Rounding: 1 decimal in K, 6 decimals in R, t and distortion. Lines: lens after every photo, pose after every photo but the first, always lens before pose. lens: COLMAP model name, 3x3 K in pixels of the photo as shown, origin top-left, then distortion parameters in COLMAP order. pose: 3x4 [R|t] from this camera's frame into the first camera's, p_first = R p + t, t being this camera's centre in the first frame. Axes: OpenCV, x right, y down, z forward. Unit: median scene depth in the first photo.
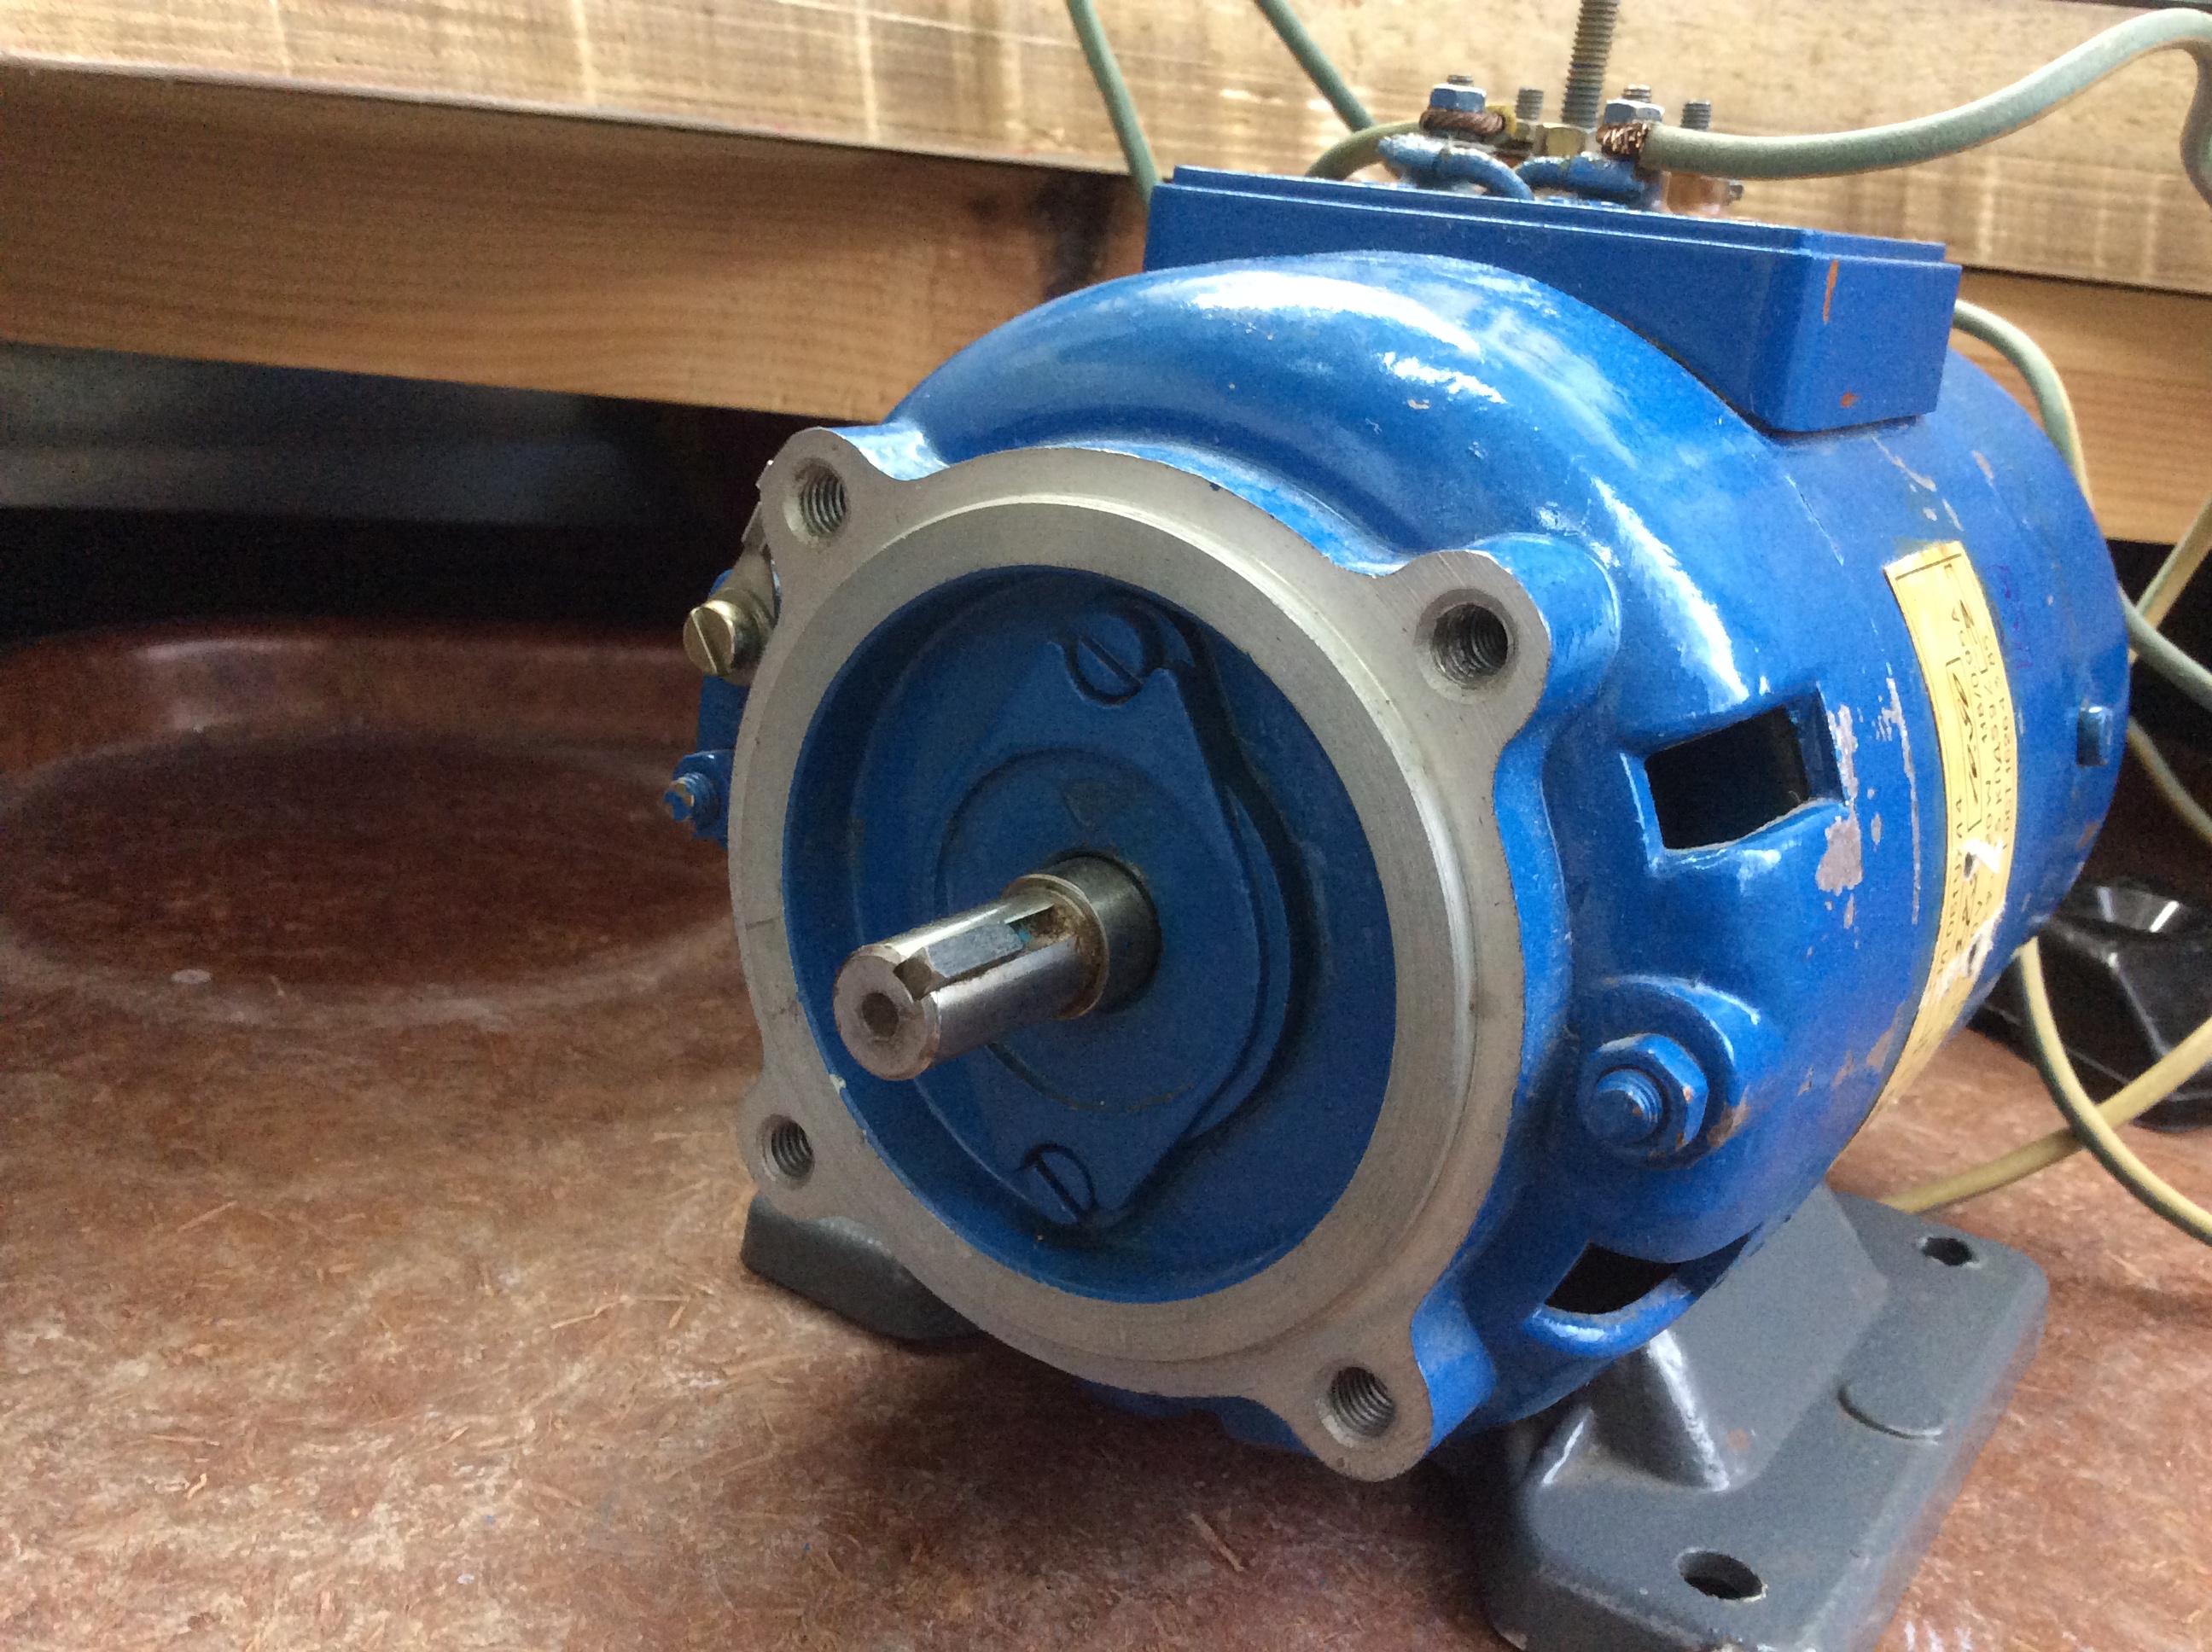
lens RADIAL K [[2077.0, 0, 1134.9], [0, 2077.0, 782.5], [0, 0, 1]] dist [0.041512, -0.128519]
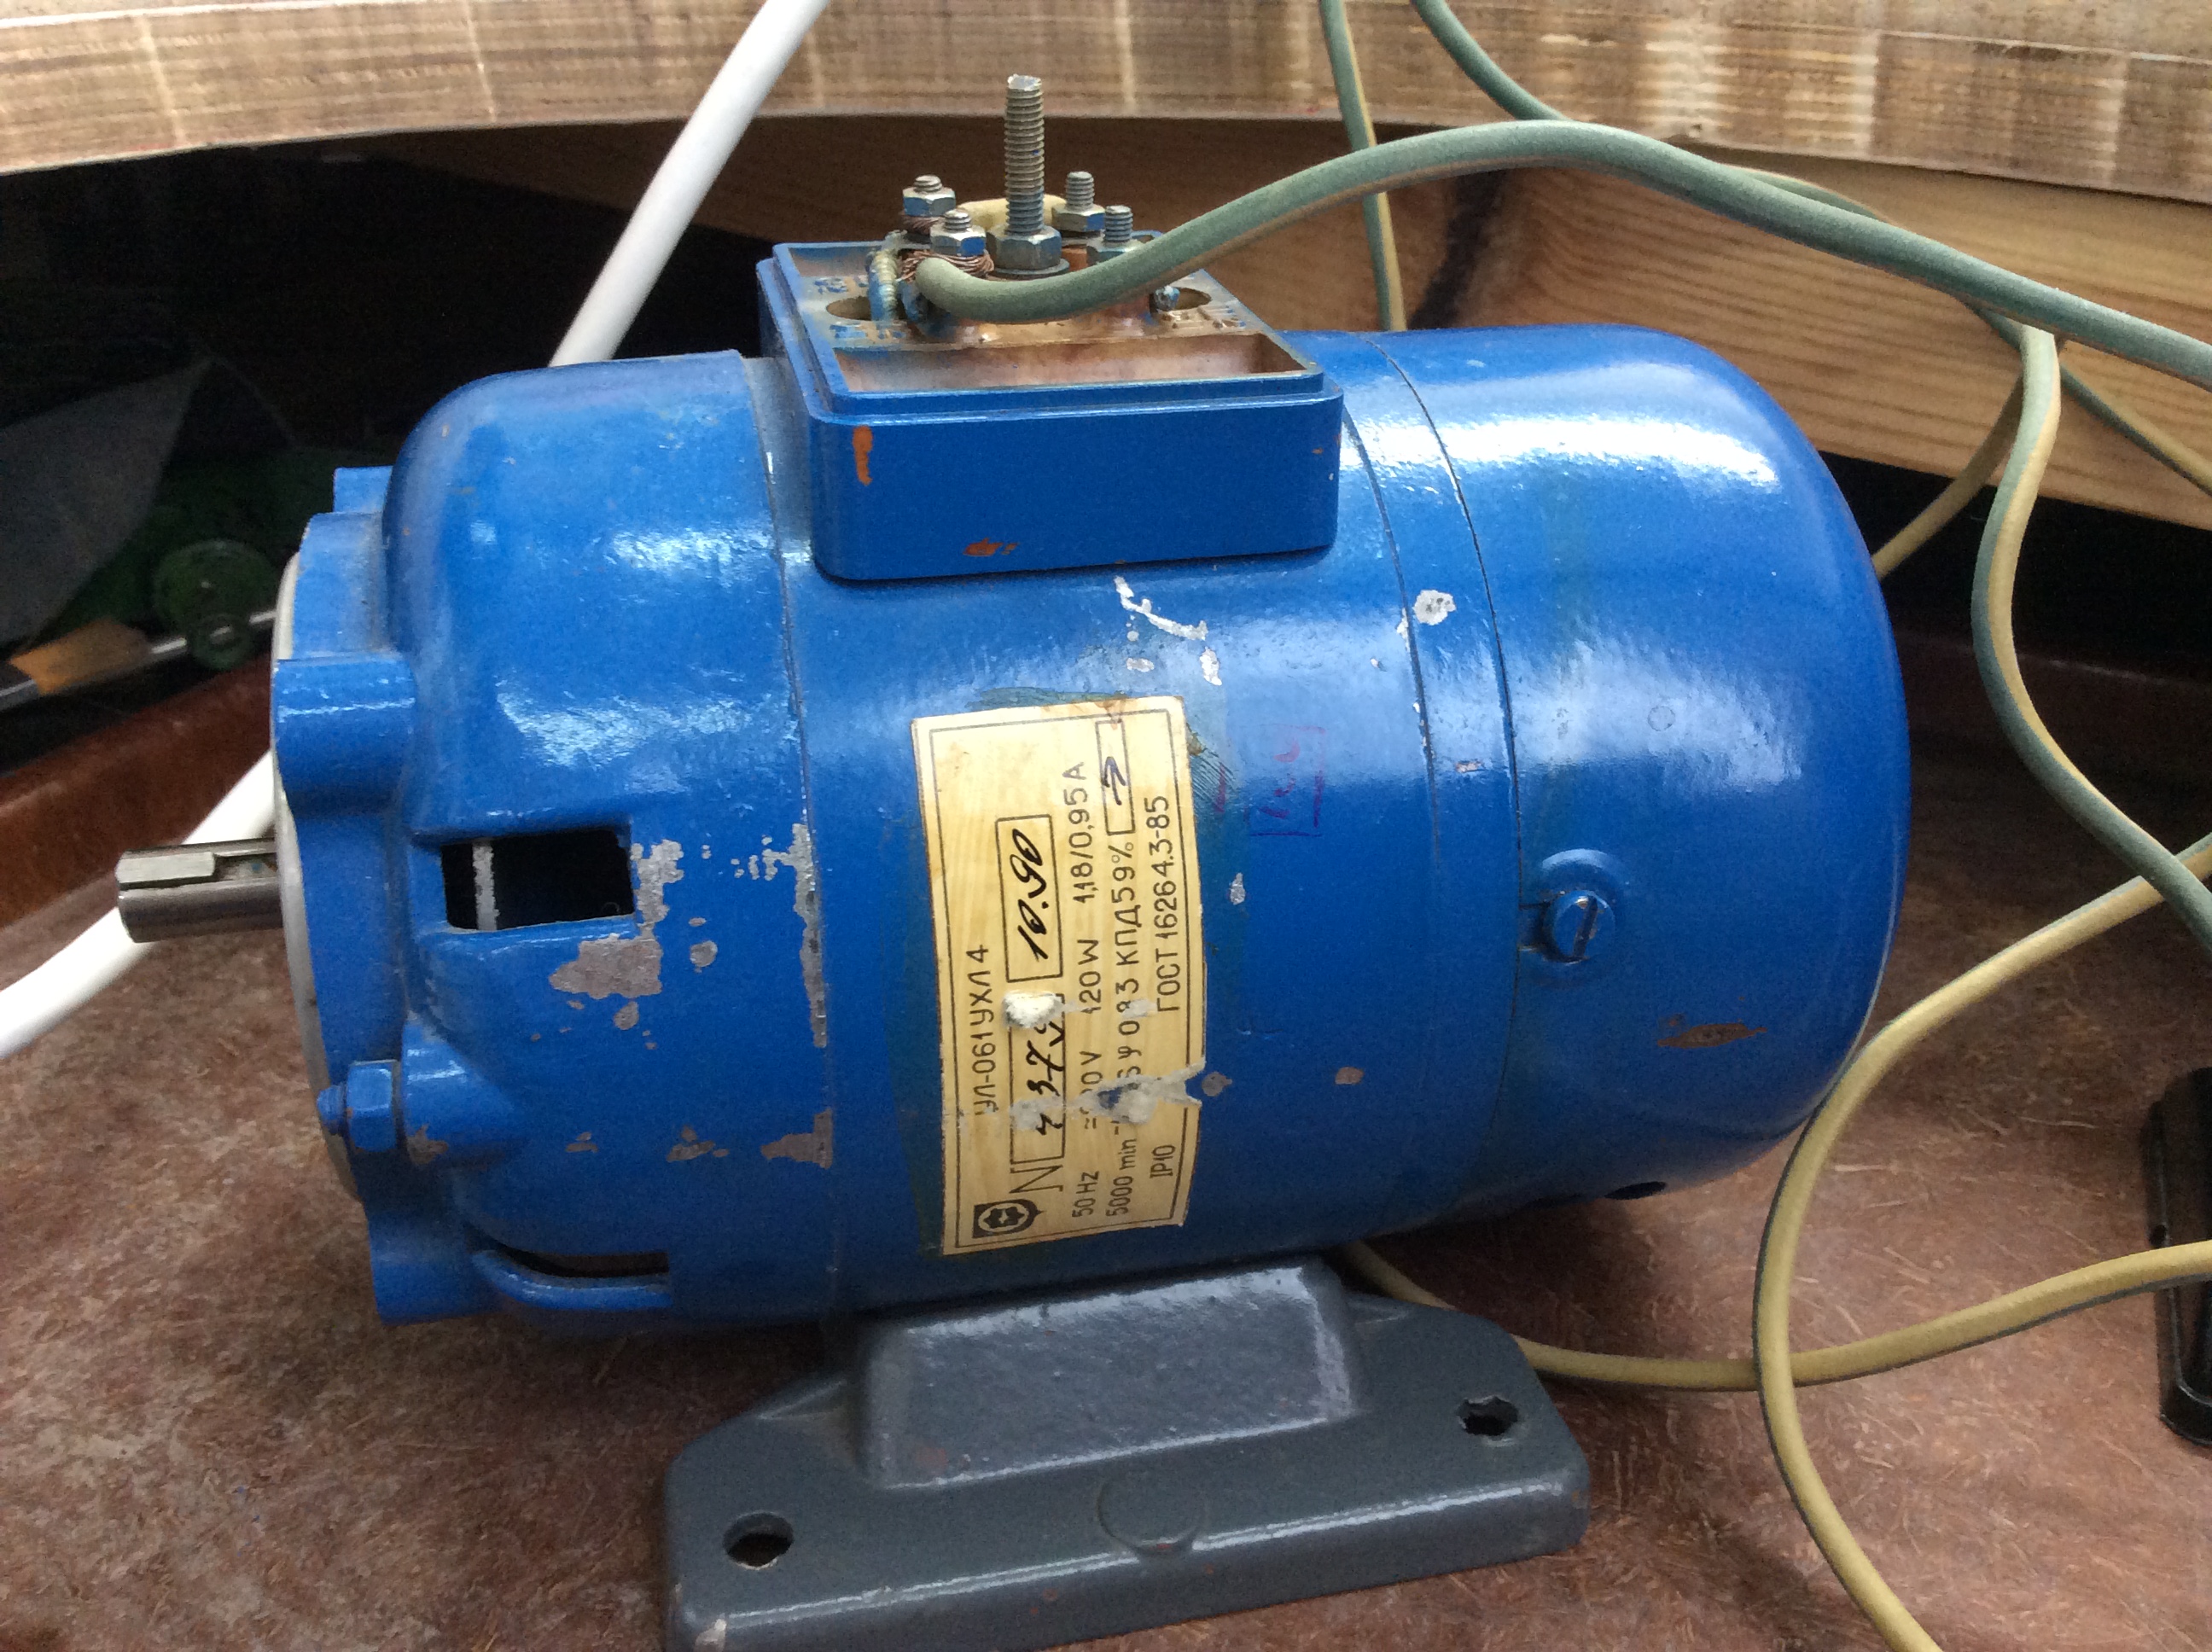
lens RADIAL K [[2077.0, 0, 1134.9], [0, 2077.0, 782.5], [0, 0, 1]] dist [0.041512, -0.128519]
pose [[0.746511, 0.212487, -0.630532, 0.647131], [-0.134445, 0.976261, 0.169822, -0.153975], [0.651648, -0.042002, 0.757358, 0.164942]]
